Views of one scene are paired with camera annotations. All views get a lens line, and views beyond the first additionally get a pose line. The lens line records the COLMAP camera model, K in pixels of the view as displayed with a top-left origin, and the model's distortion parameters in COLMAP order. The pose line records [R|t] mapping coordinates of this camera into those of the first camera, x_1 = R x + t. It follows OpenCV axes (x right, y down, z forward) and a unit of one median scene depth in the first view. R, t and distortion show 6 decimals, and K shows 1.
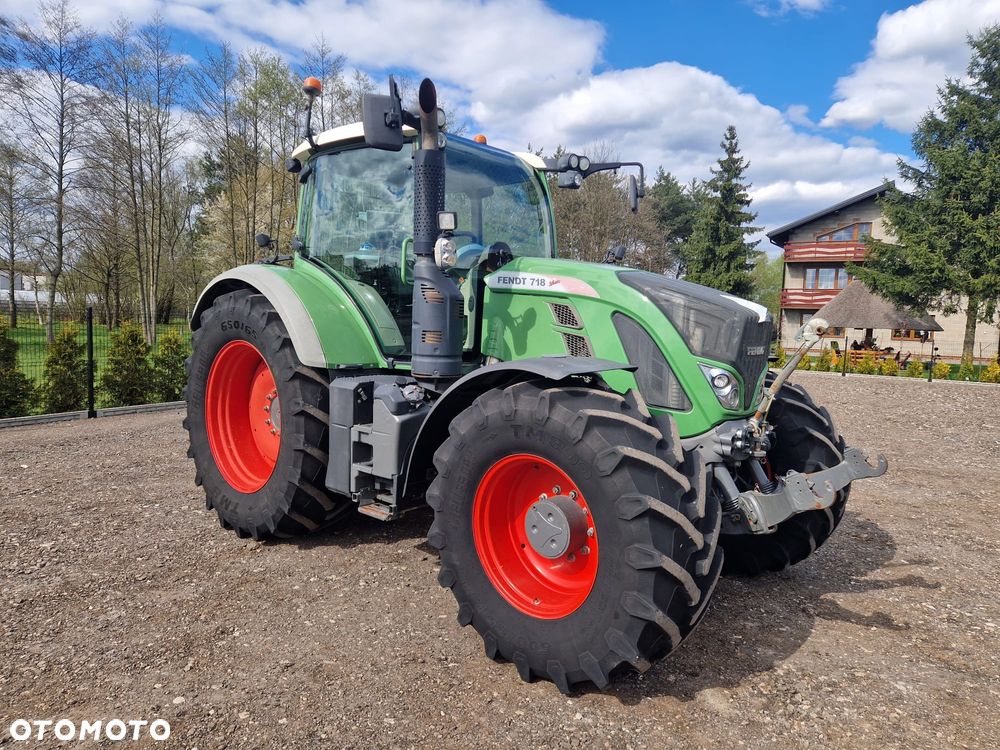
lens RADIAL K [[666.7, 0, 505.0], [0, 666.7, 373.8], [0, 0, 1]] dist [0.083720, -0.070292]
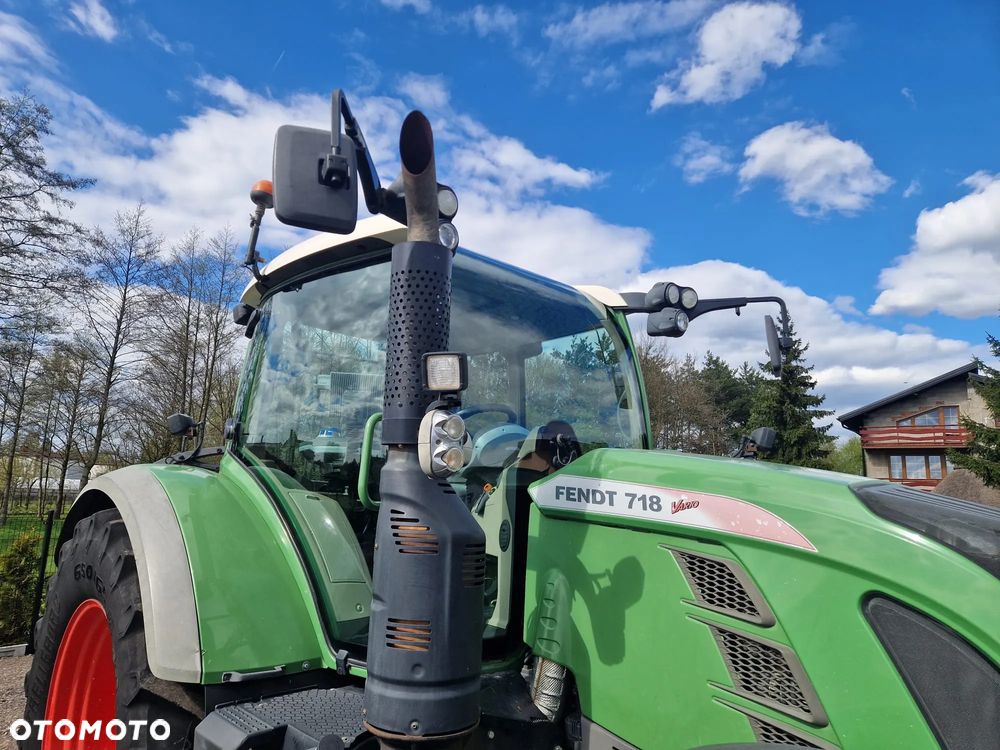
lens RADIAL K [[666.7, 0, 486.5], [0, 666.7, 374.2], [0, 0, 1]] dist [0.083720, -0.070292]
pose [[0.995554, -0.014275, -0.093102, -0.010930], [-0.011369, 0.963010, -0.269225, -0.067815], [0.093501, 0.269086, 0.958567, 0.364120]]
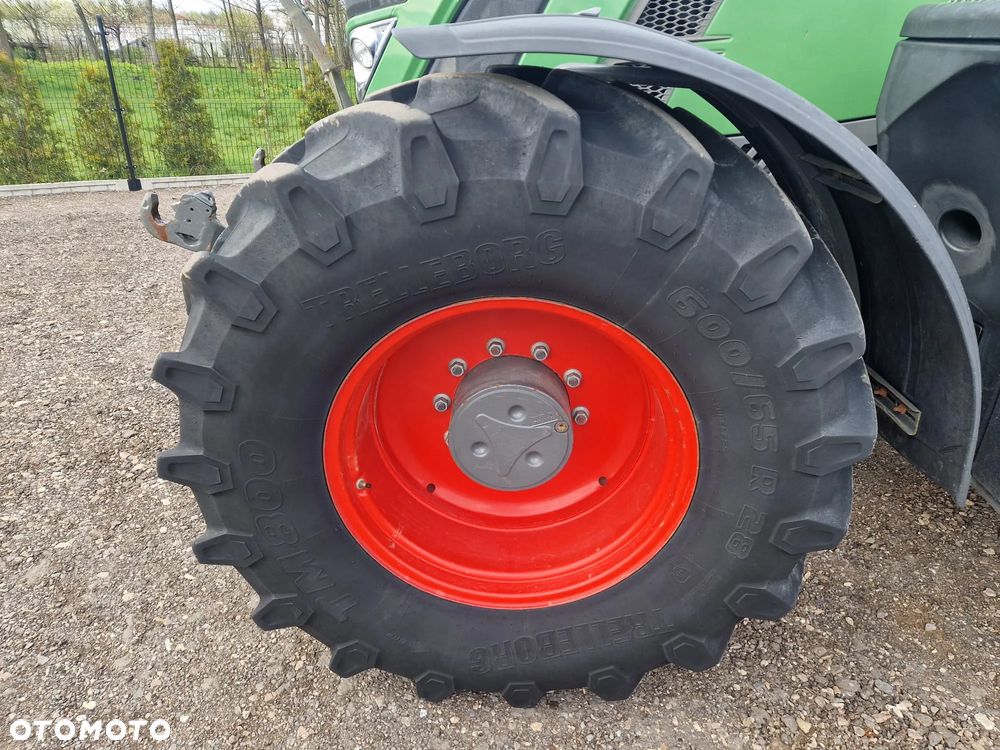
lens RADIAL K [[666.7, 0, 500.4], [0, 666.7, 373.5], [0, 0, 1]] dist [0.083720, -0.070292]
pose [[0.878595, 0.192172, -0.437197, 0.578932], [-0.035132, 0.938993, 0.342138, -0.070303], [0.476274, -0.285241, 0.831745, 1.621201]]
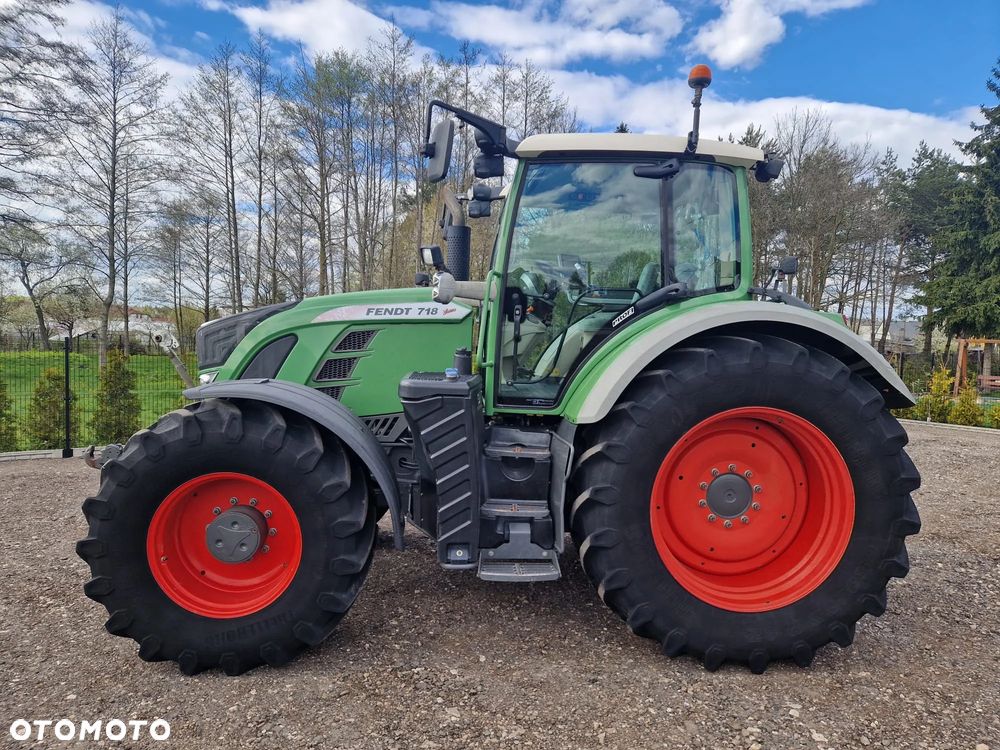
lens RADIAL K [[671.9, 0, 499.0], [0, 671.9, 369.7], [0, 0, 1]] dist [0.066021, -0.047284]
pose [[0.919924, 0.005572, -0.392057, 0.940474], [-0.026753, 0.998461, -0.048581, -0.089210], [0.391183, 0.055179, 0.918657, 1.345097]]
